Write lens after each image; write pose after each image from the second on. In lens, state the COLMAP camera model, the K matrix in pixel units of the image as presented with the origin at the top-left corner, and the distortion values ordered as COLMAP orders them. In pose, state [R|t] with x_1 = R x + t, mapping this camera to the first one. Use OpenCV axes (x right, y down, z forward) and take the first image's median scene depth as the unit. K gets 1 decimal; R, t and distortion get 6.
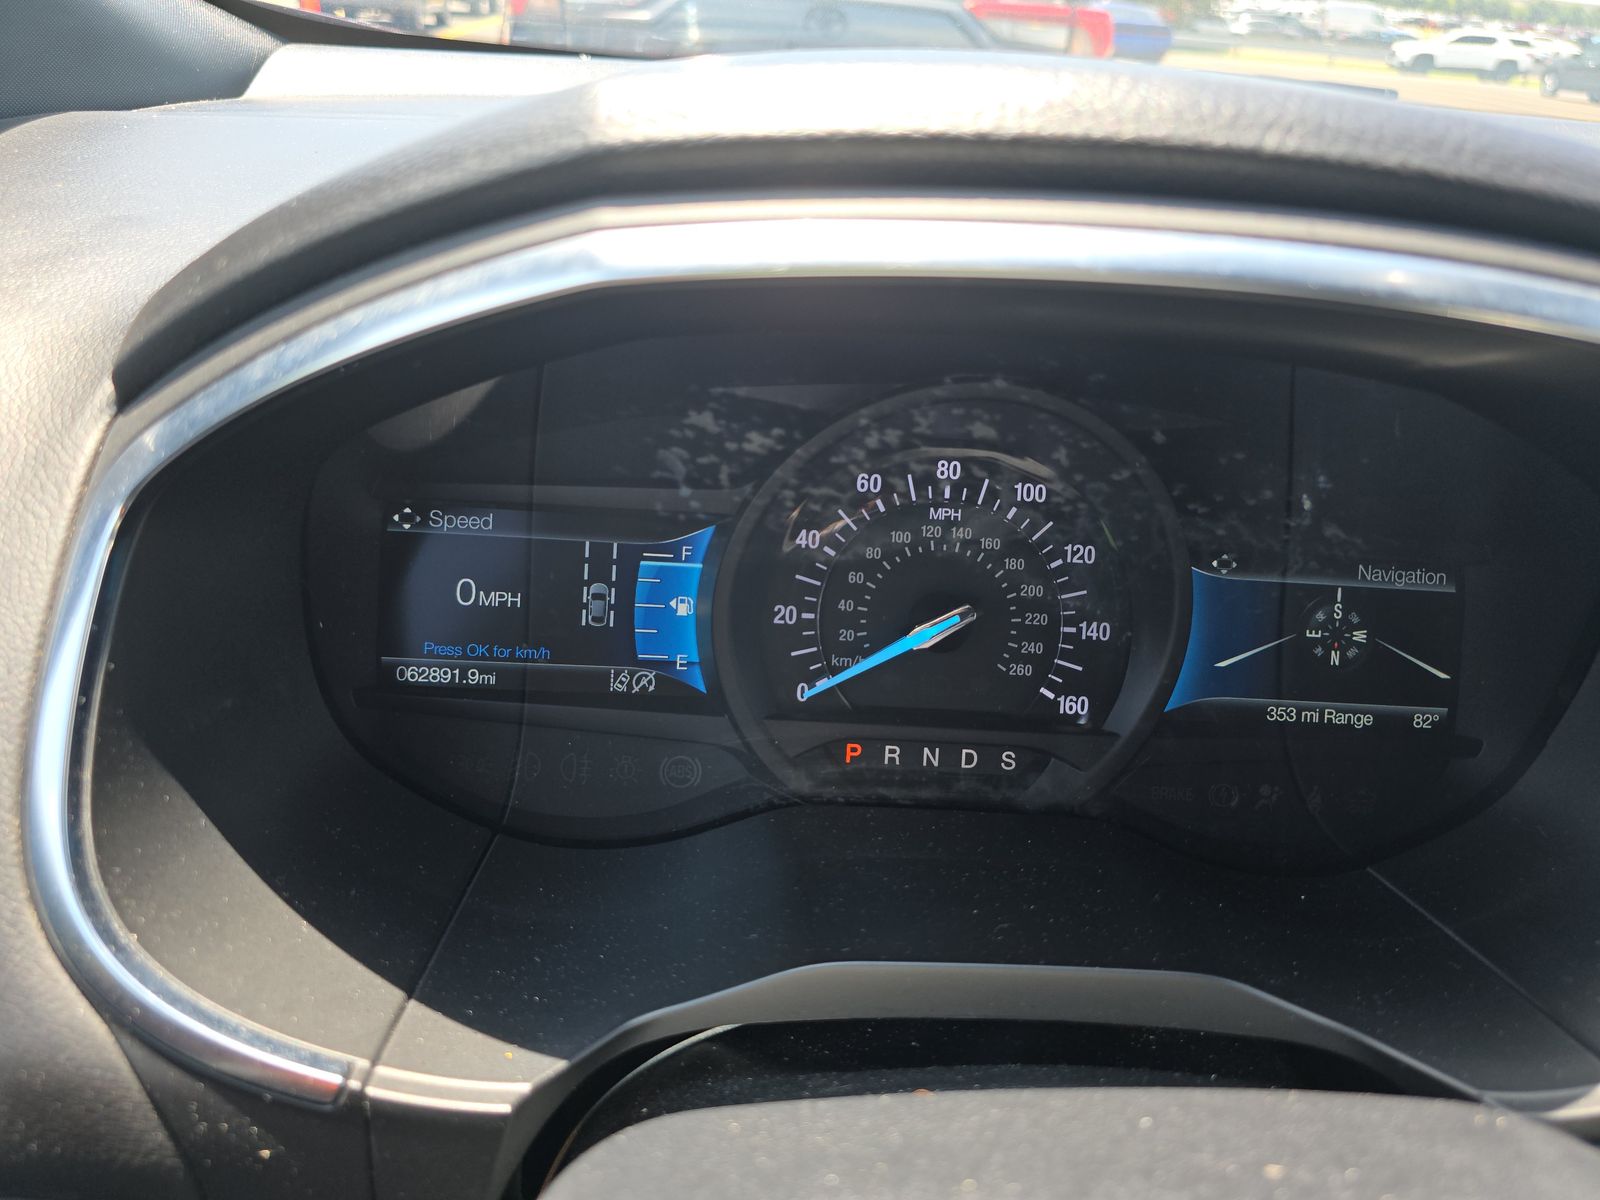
lens RADIAL K [[1102.9, 0, 800.0], [0, 1102.9, 600.0], [0, 0, 1]] dist [0.007663, 0.005072]
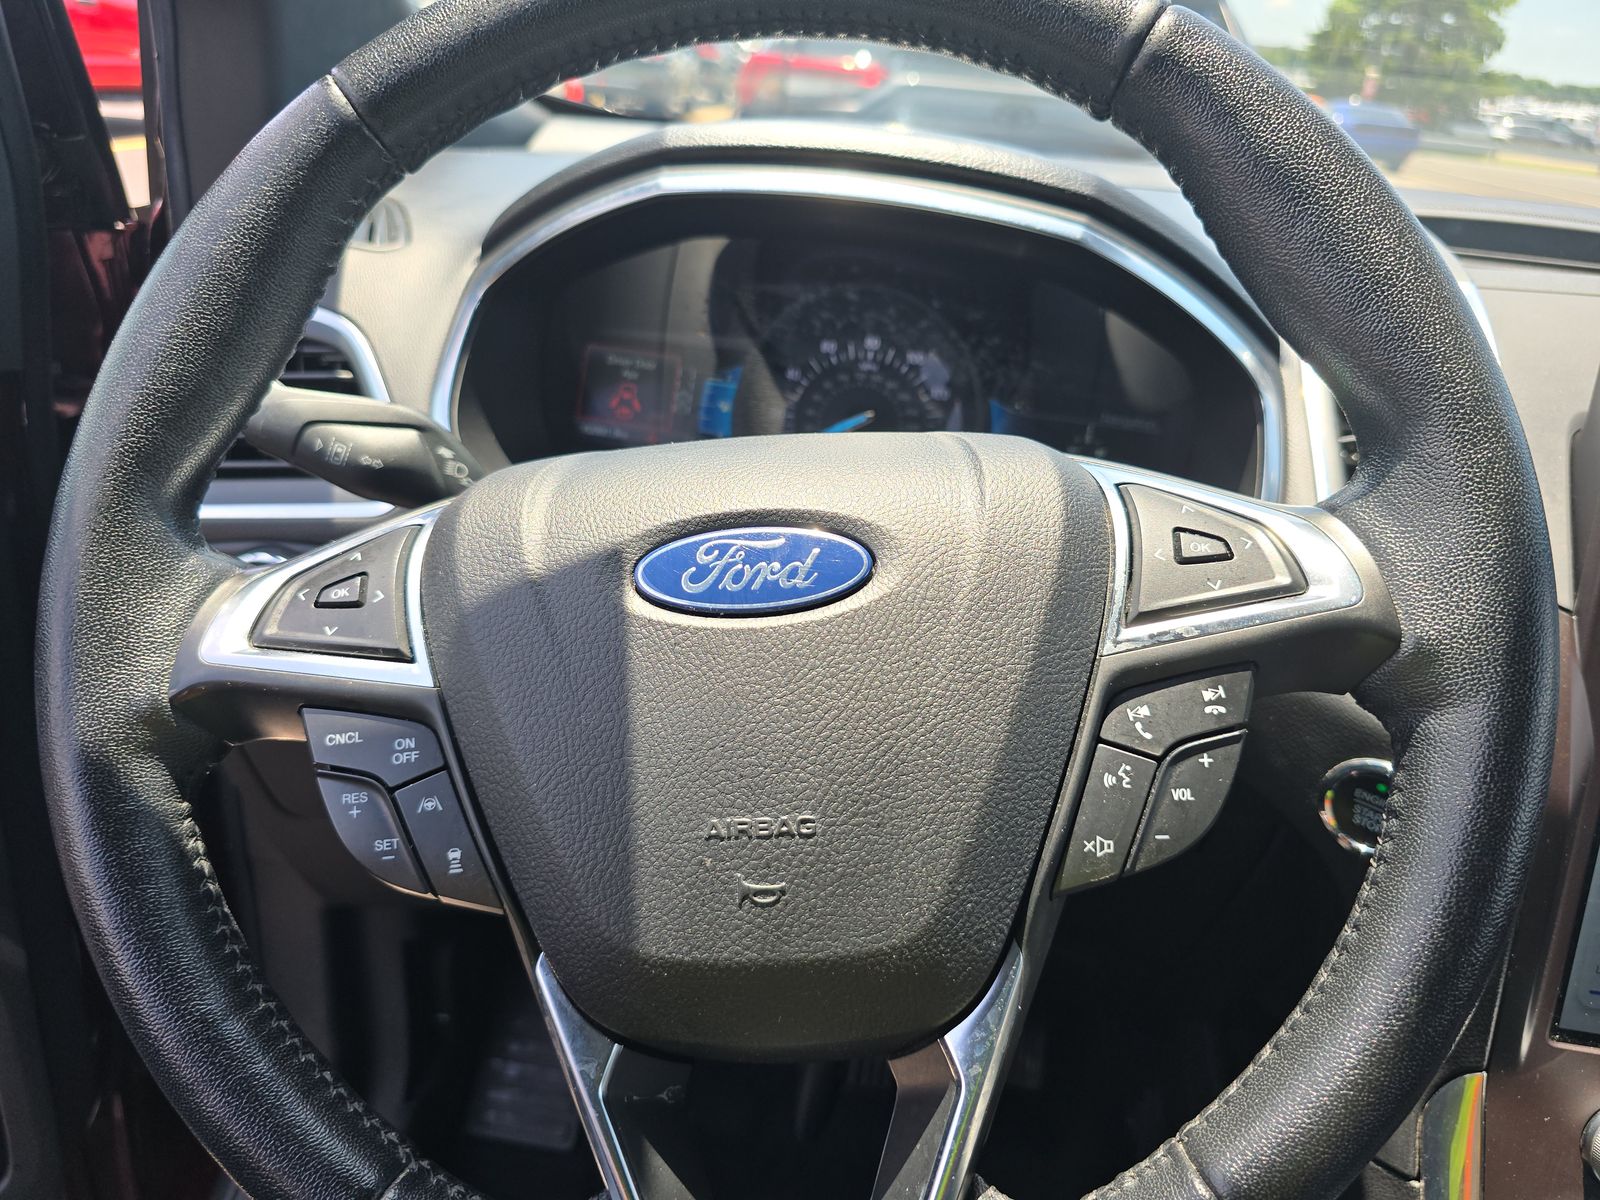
lens RADIAL K [[1102.9, 0, 800.0], [0, 1102.9, 600.0], [0, 0, 1]] dist [0.007663, 0.005072]
pose [[0.983499, 0.090785, -0.156484, 0.345406], [-0.099737, 0.993741, -0.050317, 0.417632], [0.150936, 0.065094, 0.986398, -0.823164]]
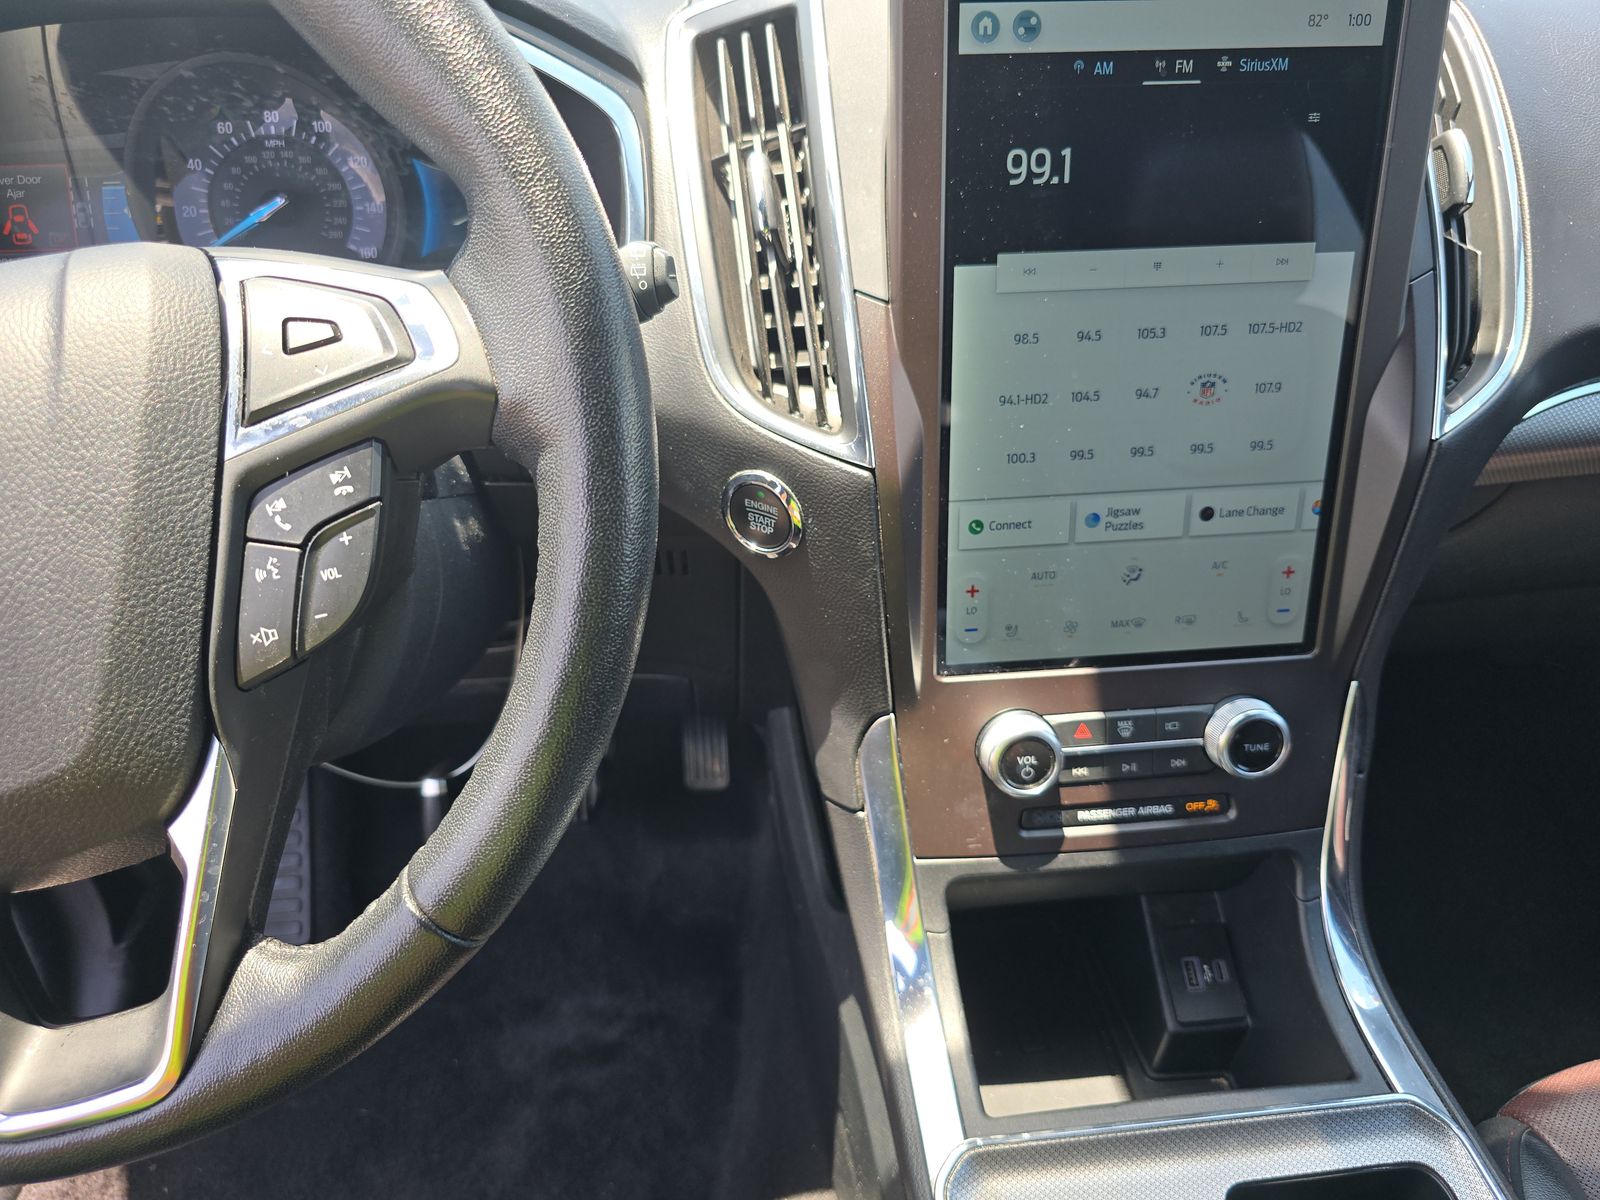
lens RADIAL K [[1101.6, 0, 800.0], [0, 1101.6, 600.0], [0, 0, 1]] dist [-0.010169, -0.002267]
pose [[0.996364, -0.084646, -0.009642, 0.914963], [0.084984, 0.979584, 0.182188, 0.382236], [-0.005976, -0.182345, 0.983216, -0.830855]]
